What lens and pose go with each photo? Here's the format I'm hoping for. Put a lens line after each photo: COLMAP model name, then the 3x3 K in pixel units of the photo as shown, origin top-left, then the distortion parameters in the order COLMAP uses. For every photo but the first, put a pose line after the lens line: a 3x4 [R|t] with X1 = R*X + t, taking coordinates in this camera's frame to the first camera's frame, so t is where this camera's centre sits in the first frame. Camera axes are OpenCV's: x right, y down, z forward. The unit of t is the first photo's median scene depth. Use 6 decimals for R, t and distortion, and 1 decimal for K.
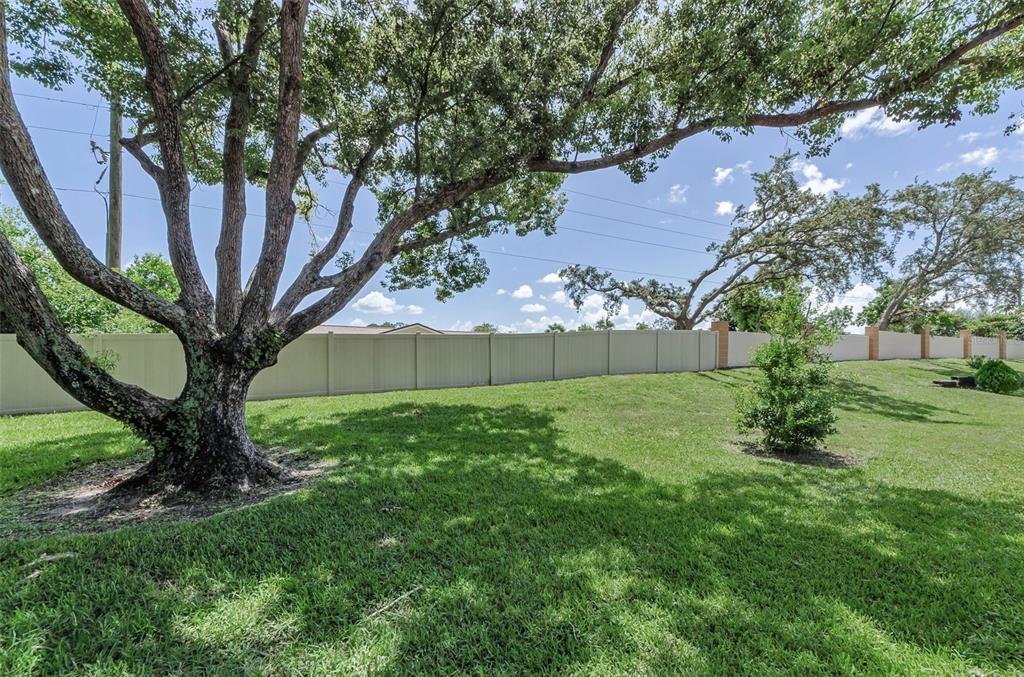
lens RADIAL K [[380.8, 0, 513.2], [0, 380.8, 354.1], [0, 0, 1]] dist [-0.001925, 0.000024]
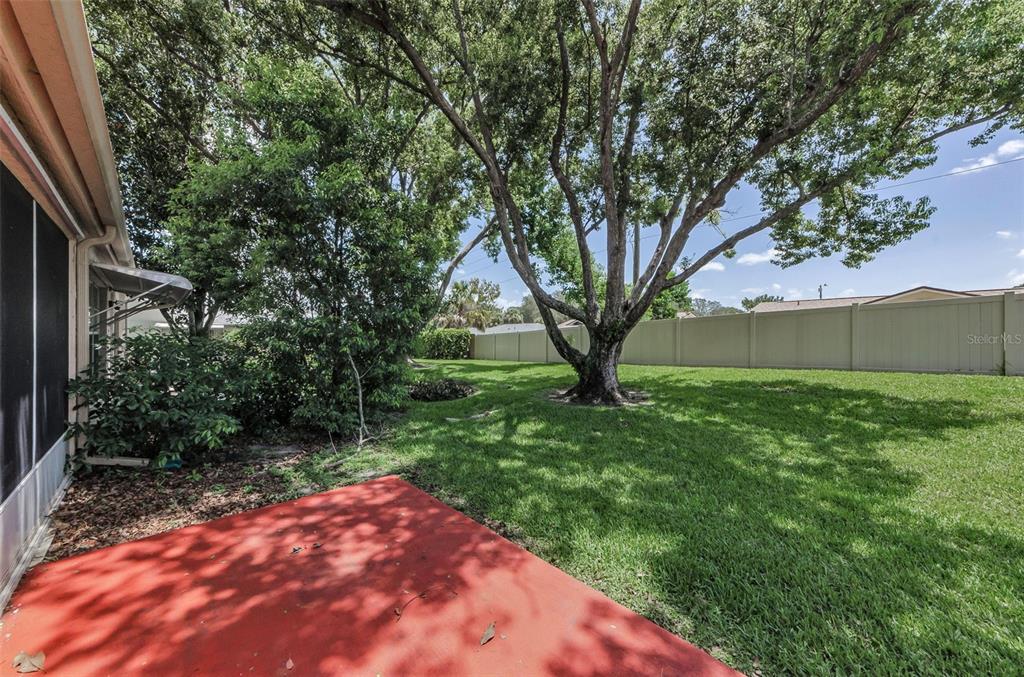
lens RADIAL K [[380.8, 0, 513.2], [0, 380.8, 354.1], [0, 0, 1]] dist [-0.001925, 0.000024]
pose [[0.215777, 0.037657, -0.975716, 0.322279], [0.018160, 0.998928, 0.042569, 0.003678], [0.976274, -0.026905, 0.214862, 0.048441]]
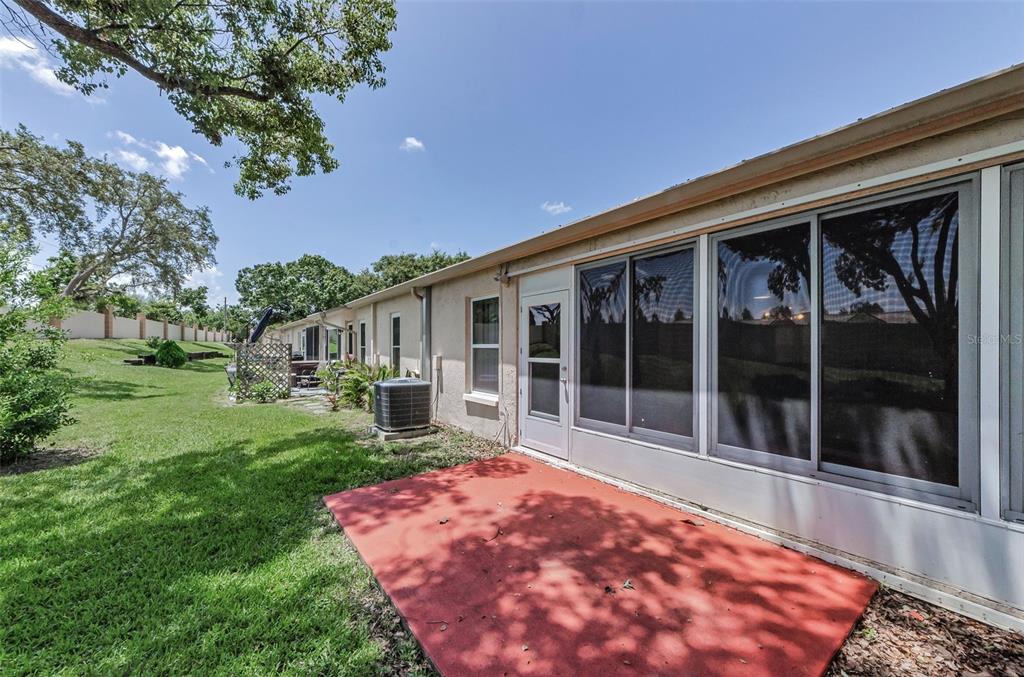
lens RADIAL K [[385.8, 0, 510.5], [0, 385.8, 343.4], [0, 0, 1]] dist [-0.000477, -0.000018]
pose [[-0.091746, 0.003760, 0.995775, -0.044338], [-0.027172, 0.999611, -0.006278, 0.003370], [-0.995412, -0.027633, -0.091609, 0.049689]]
